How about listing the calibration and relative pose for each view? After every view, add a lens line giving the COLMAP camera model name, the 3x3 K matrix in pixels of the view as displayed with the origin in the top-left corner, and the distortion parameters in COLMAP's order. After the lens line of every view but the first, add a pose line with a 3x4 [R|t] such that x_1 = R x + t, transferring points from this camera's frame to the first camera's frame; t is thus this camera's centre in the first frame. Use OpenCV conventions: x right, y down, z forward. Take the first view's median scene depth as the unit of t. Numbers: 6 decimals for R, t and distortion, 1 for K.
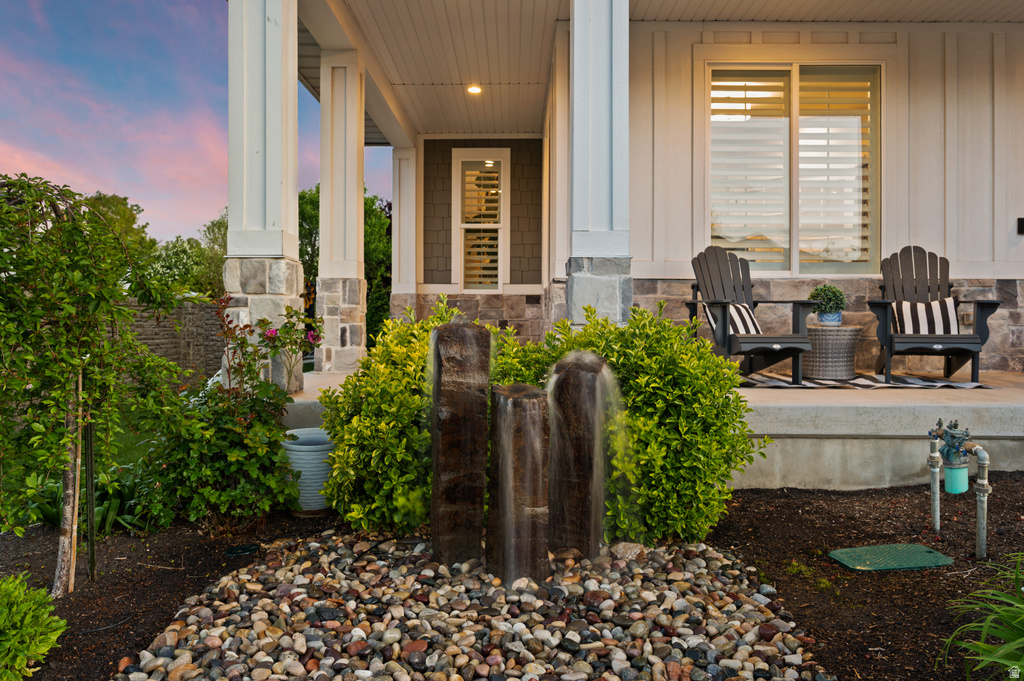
lens RADIAL K [[758.9, 0, 515.6], [0, 758.9, 315.8], [0, 0, 1]] dist [-0.000085, -0.000435]
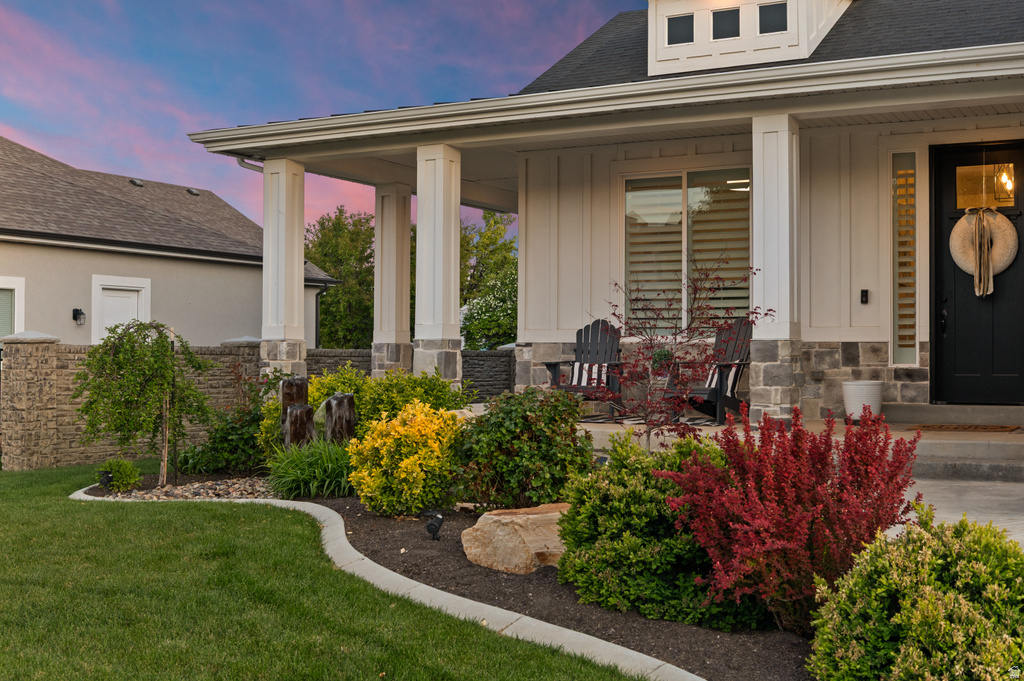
lens RADIAL K [[1257.2, 0, 512.0], [0, 1257.2, 340.5], [0, 0, 1]] dist [-0.104968, -0.018938]
pose [[0.871756, -0.004842, -0.489916, 1.670118], [0.000075, 0.999952, -0.009750, -0.046464], [0.489940, 0.008462, 0.871715, -1.392358]]
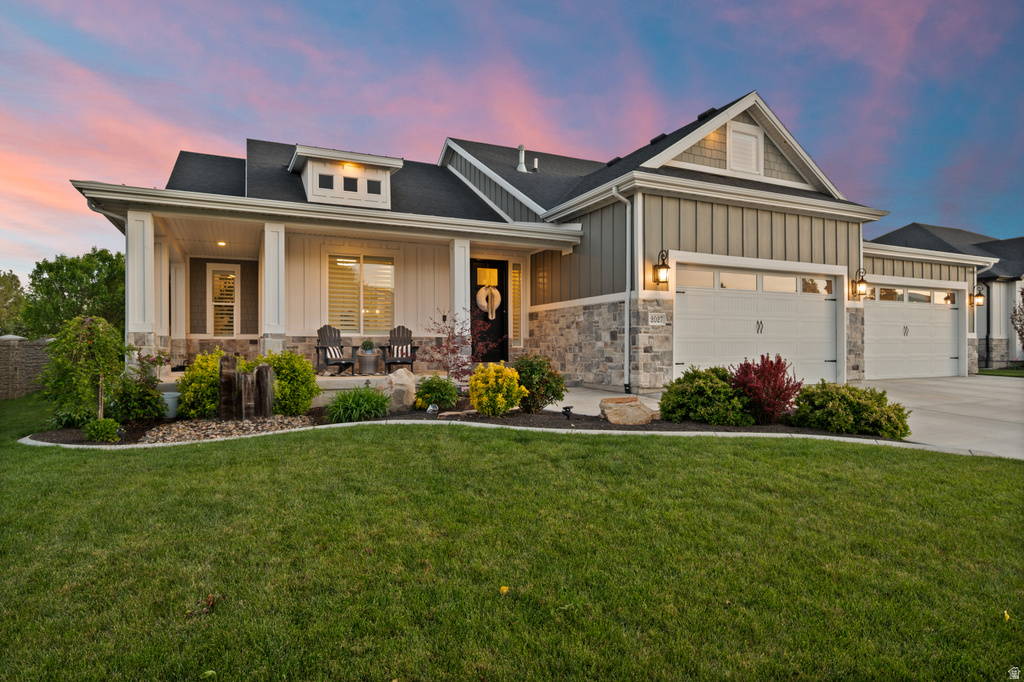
lens RADIAL K [[568.9, 0, 513.4], [0, 568.9, 345.3], [0, 0, 1]] dist [0.005429, 0.000811]
pose [[0.903371, -0.003561, 0.428845, -0.004246], [0.003154, 0.999994, 0.001659, -0.029875], [-0.428848, -0.000146, 0.903377, -1.479951]]
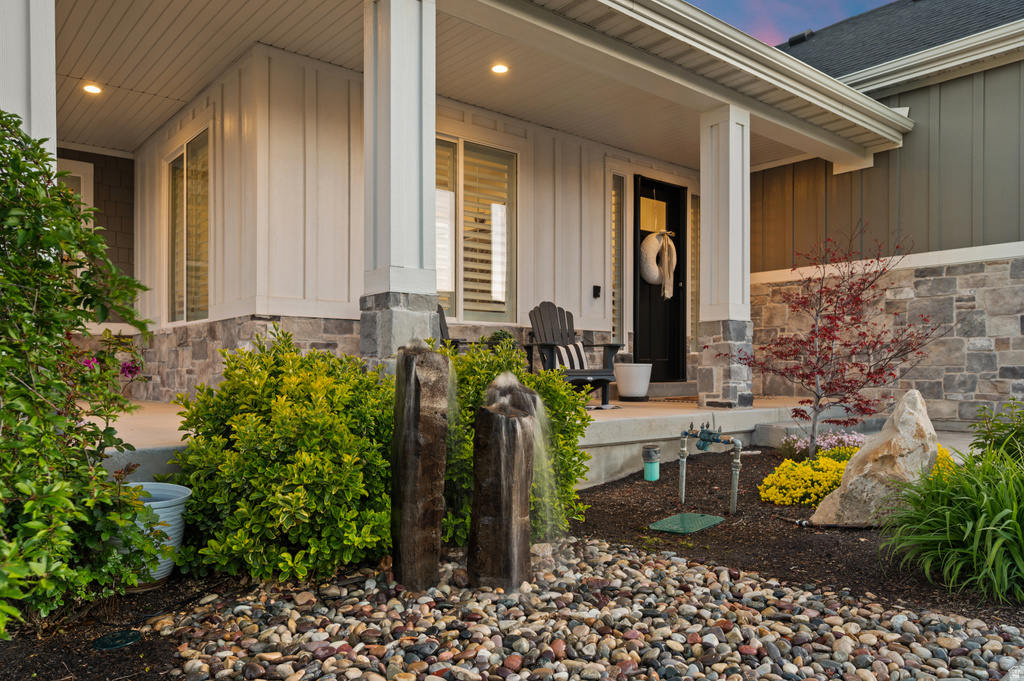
lens RADIAL K [[732.4, 0, 515.2], [0, 732.4, 371.0], [0, 0, 1]] dist [0.001106, 0.001158]
pose [[0.759938, -0.004949, 0.649977, -0.437734], [0.002163, 0.999985, 0.005085, 0.024790], [-0.649992, -0.002459, 0.759937, 0.137952]]
